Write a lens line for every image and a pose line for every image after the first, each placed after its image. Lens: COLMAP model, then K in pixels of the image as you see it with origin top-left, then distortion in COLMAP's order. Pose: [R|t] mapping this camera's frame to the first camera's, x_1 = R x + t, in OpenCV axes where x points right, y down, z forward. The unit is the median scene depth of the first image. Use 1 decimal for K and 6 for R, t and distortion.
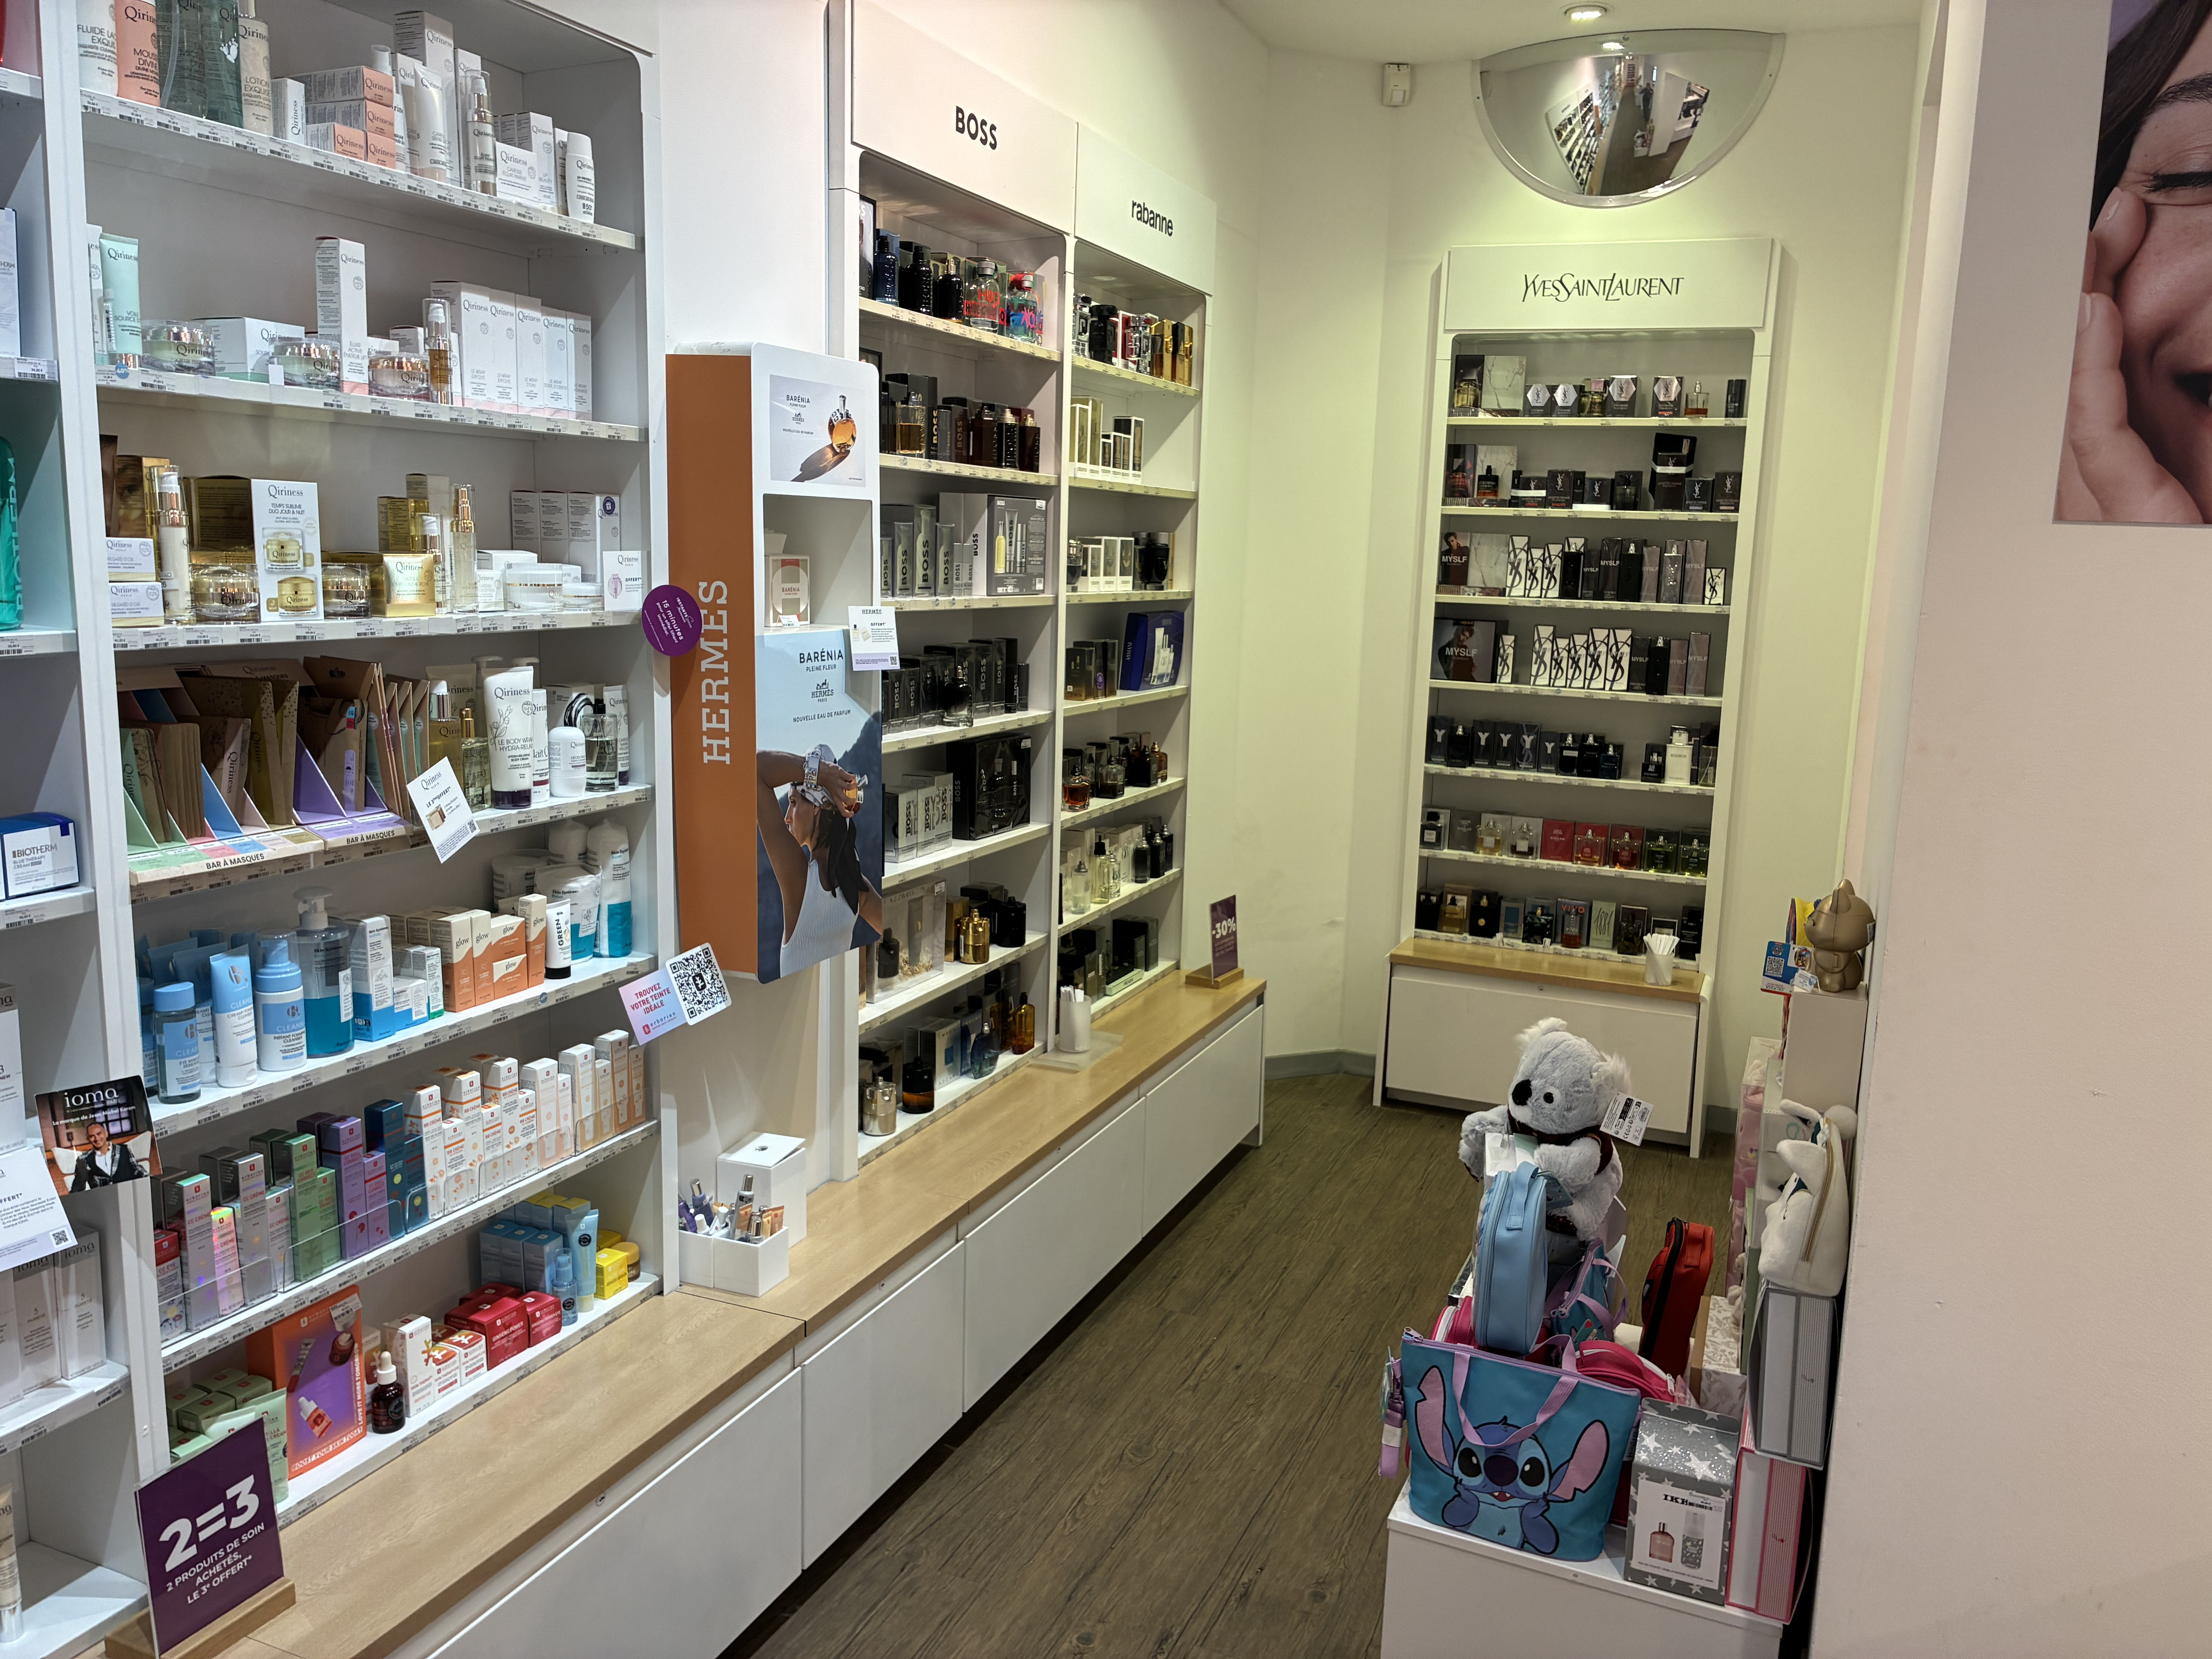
lens RADIAL K [[1670.3, 0, 1106.0], [0, 1670.3, 829.5], [0, 0, 1]] dist [0.093341, -0.137564]
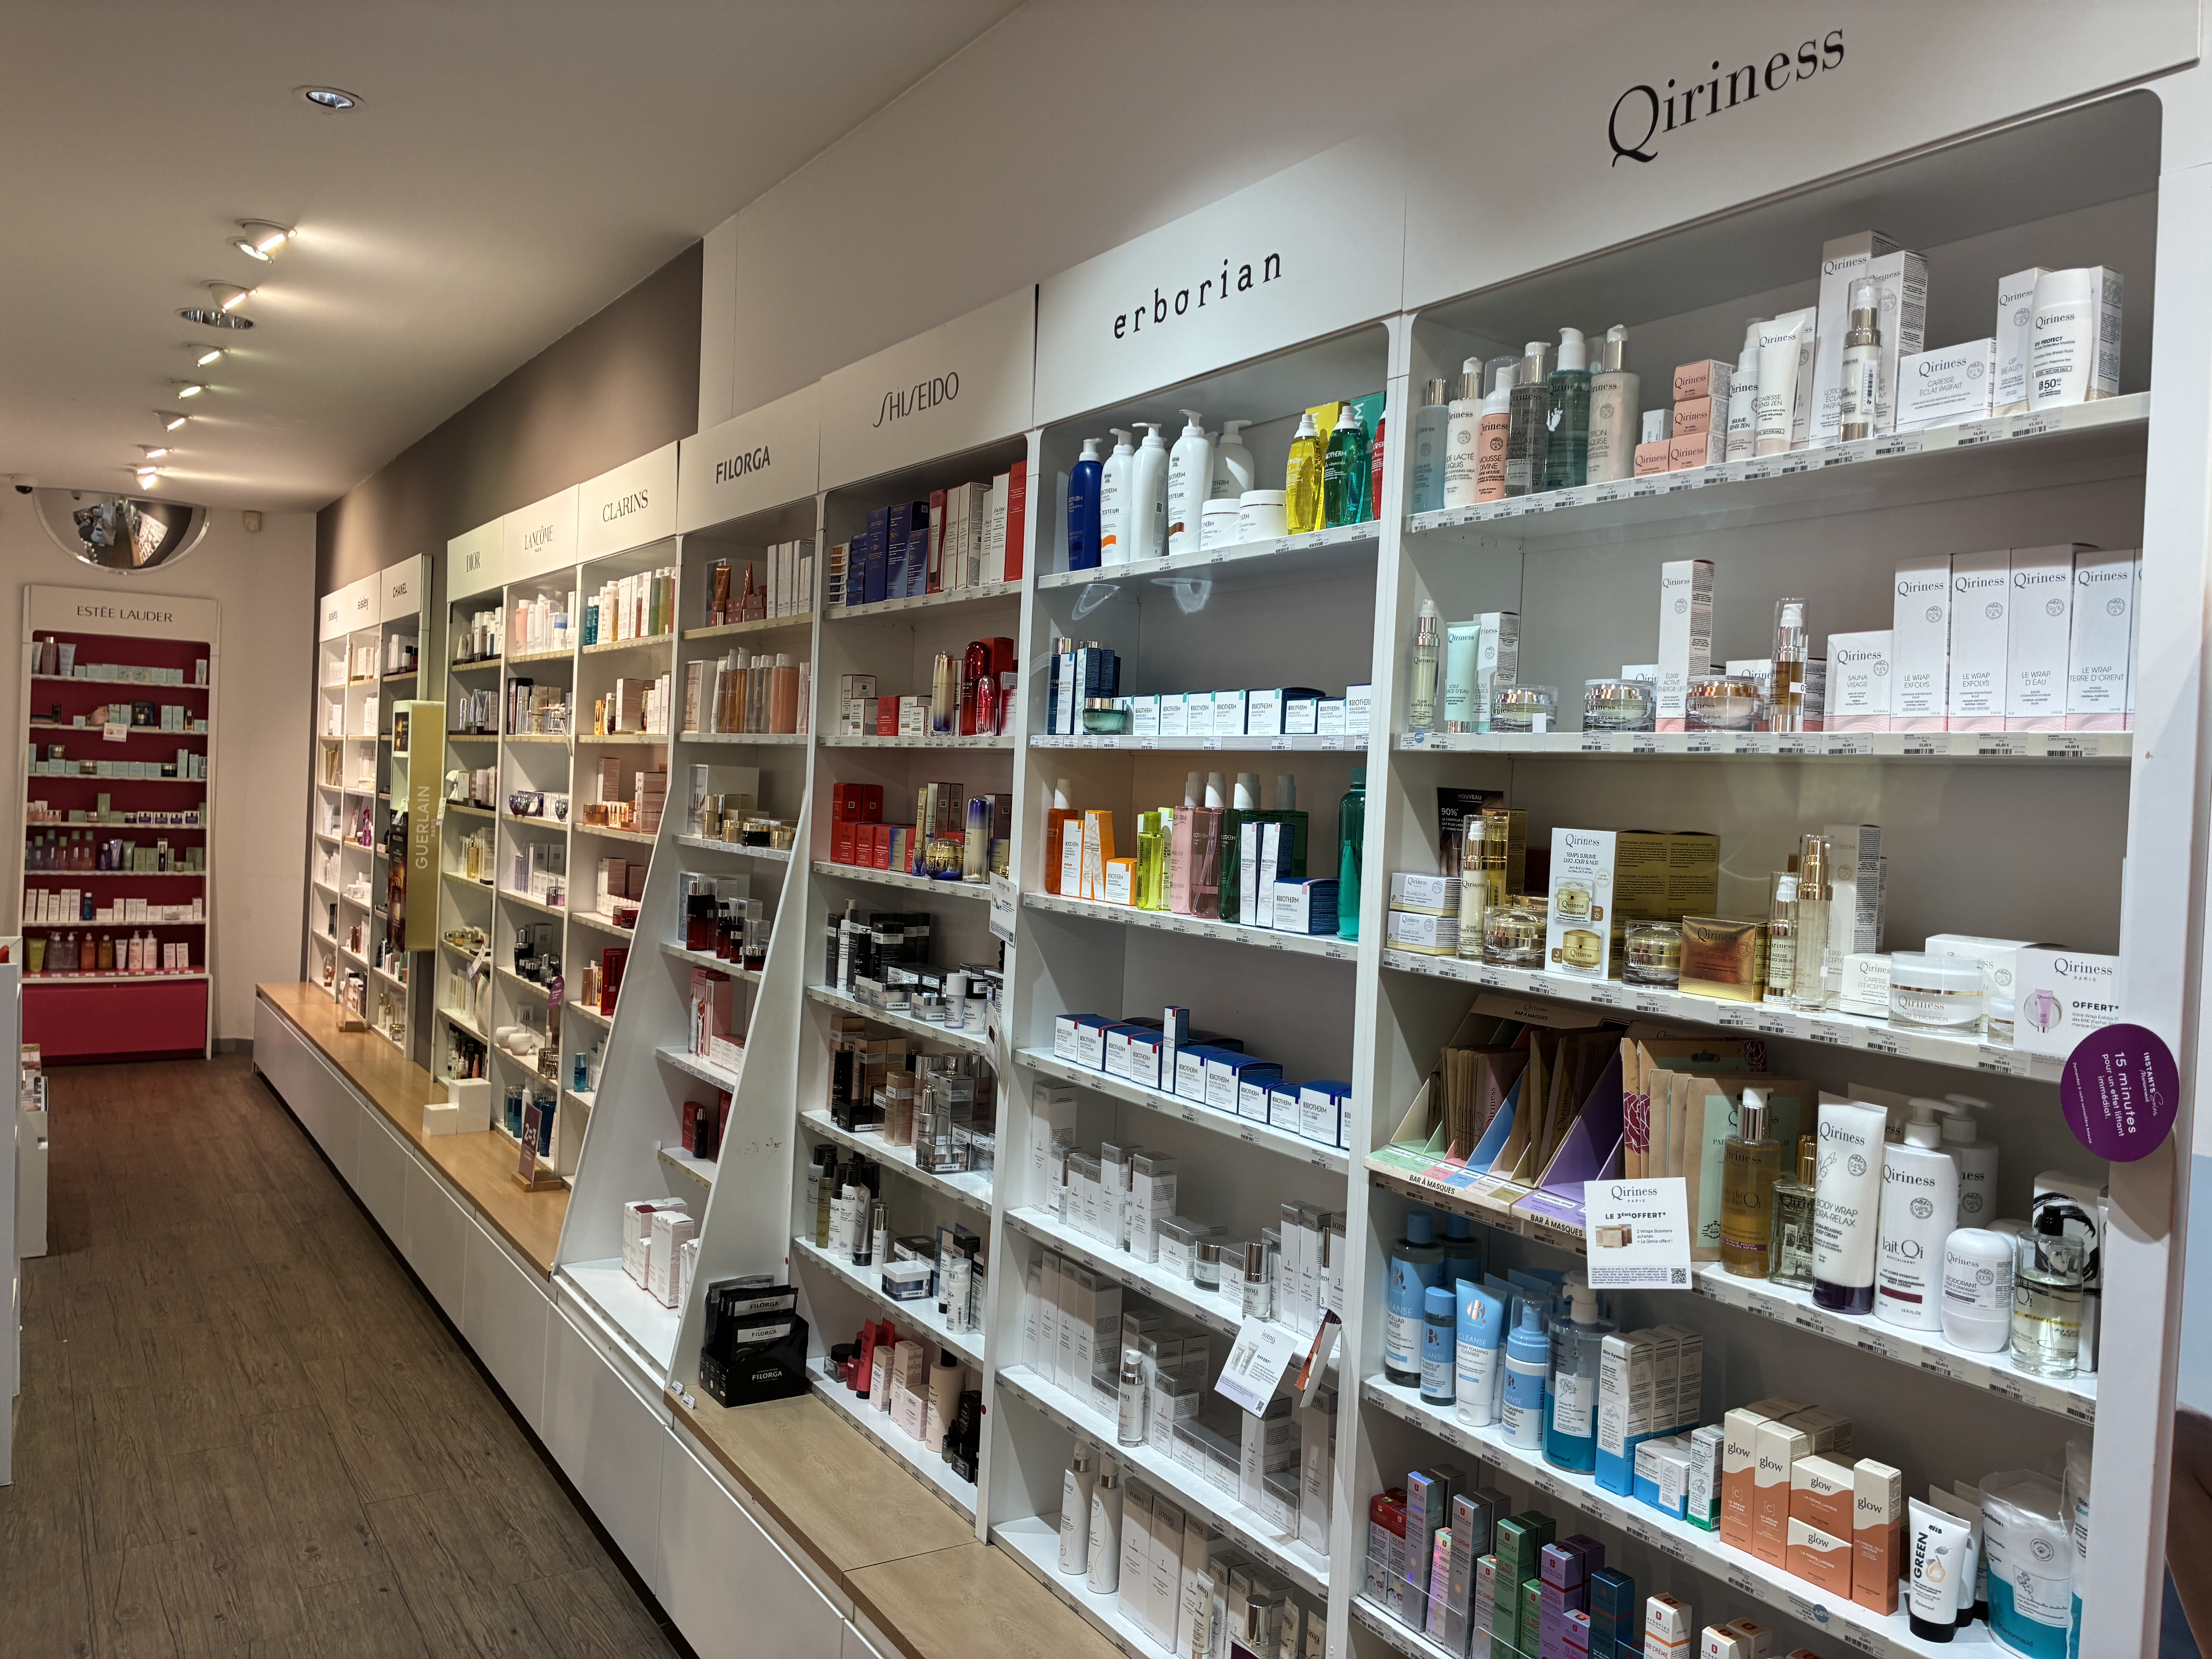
lens RADIAL K [[1670.3, 0, 1106.0], [0, 1670.3, 829.5], [0, 0, 1]] dist [0.093341, -0.137564]
pose [[-0.555224, -0.035313, -0.830951, 0.435991], [-0.202399, 0.974799, 0.093813, -0.234600], [0.806698, 0.220271, -0.548379, 1.271888]]
